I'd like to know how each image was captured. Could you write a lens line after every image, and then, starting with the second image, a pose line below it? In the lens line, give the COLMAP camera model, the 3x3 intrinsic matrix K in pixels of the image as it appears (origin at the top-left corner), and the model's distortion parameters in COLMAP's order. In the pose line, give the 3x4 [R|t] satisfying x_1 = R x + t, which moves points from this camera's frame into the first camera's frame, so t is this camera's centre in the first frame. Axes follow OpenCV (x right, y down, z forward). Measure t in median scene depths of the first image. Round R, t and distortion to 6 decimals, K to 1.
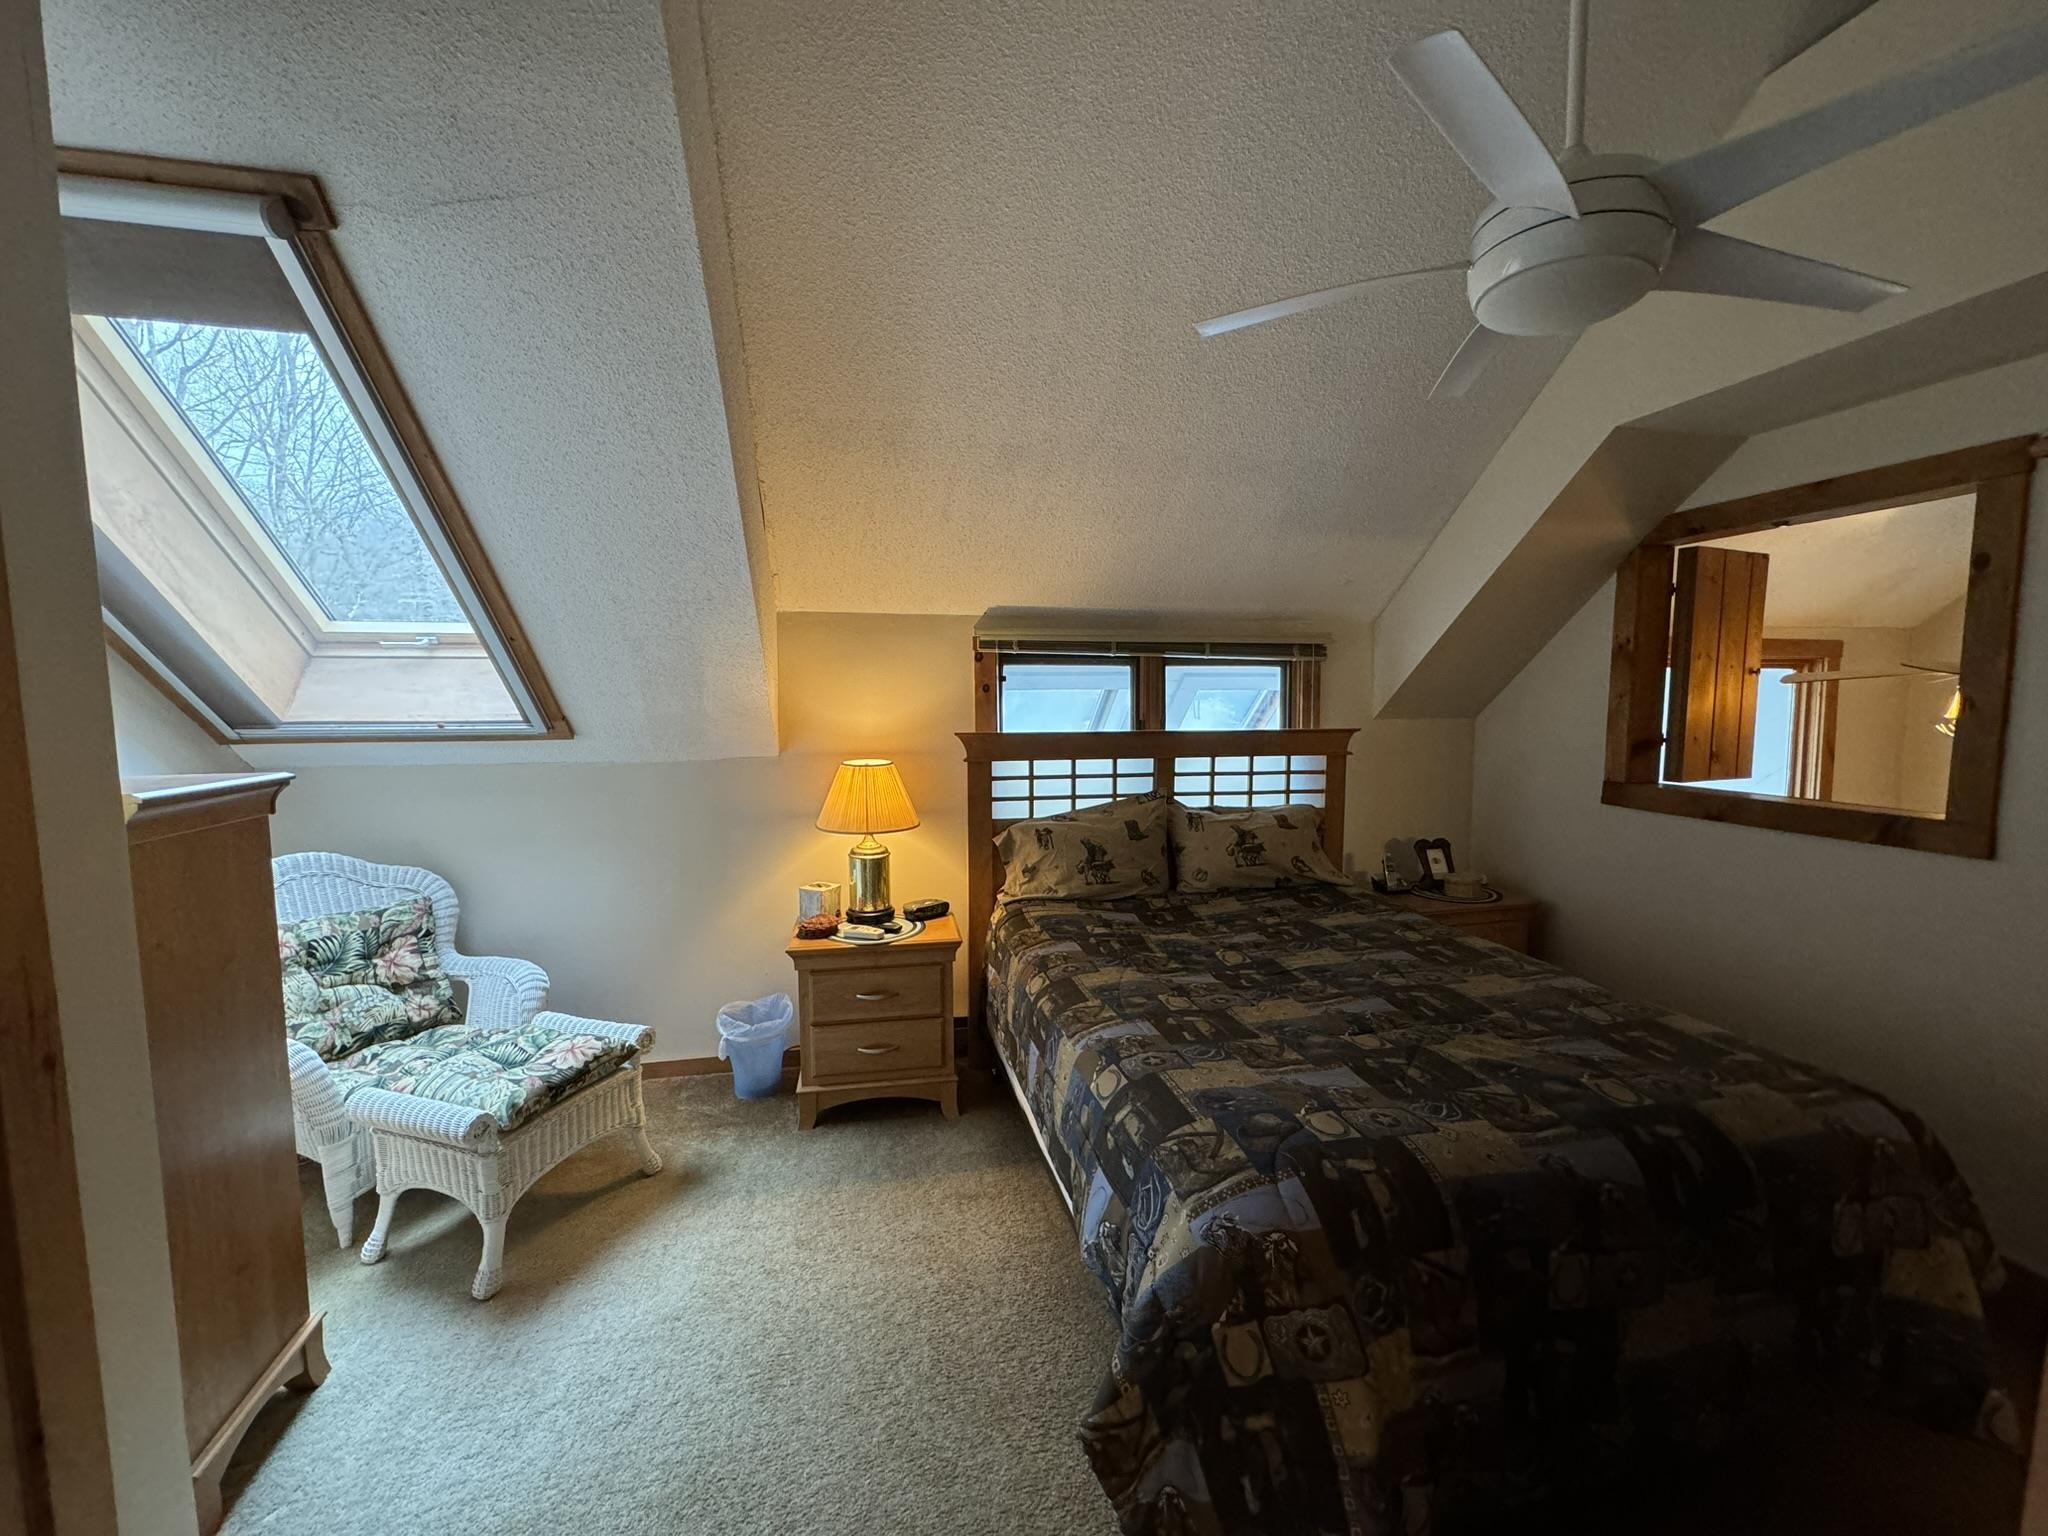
lens RADIAL K [[812.6, 0, 1026.8], [0, 812.6, 769.5], [0, 0, 1]] dist [-0.002939, 0.000820]
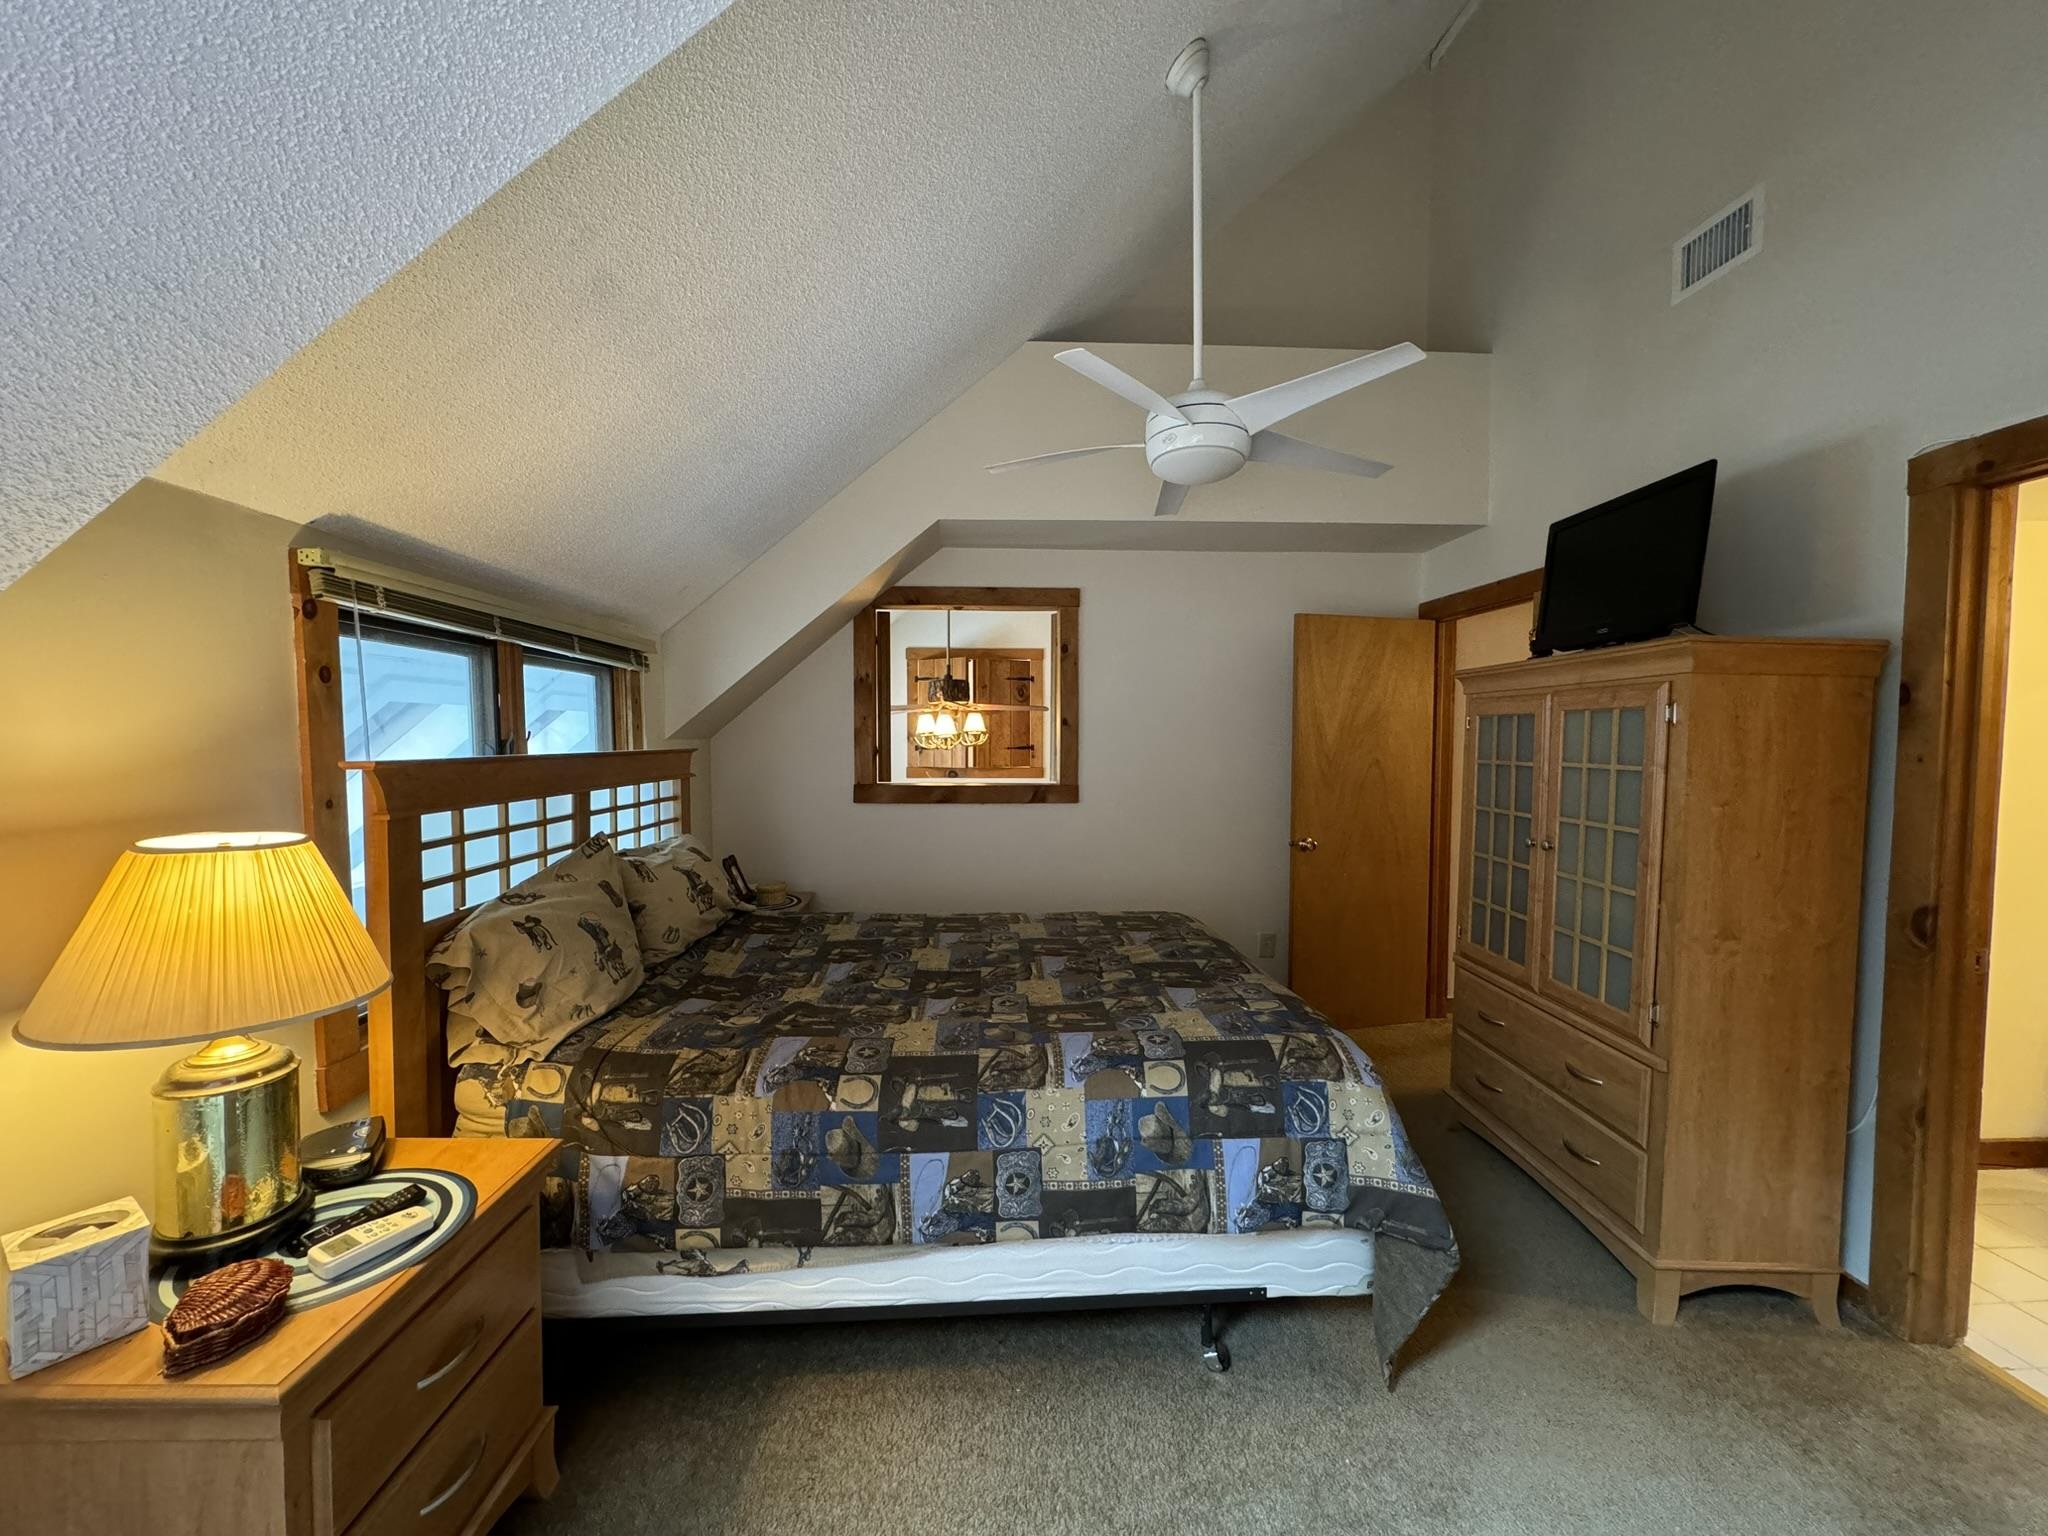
lens RADIAL K [[812.6, 0, 1026.1], [0, 812.6, 771.0], [0, 0, 1]] dist [-0.002939, 0.000820]
pose [[0.160174, -0.041297, 0.986225, -0.492403], [0.086744, 0.995848, 0.027611, -0.018408], [-0.983270, 0.081126, 0.163091, 0.529479]]
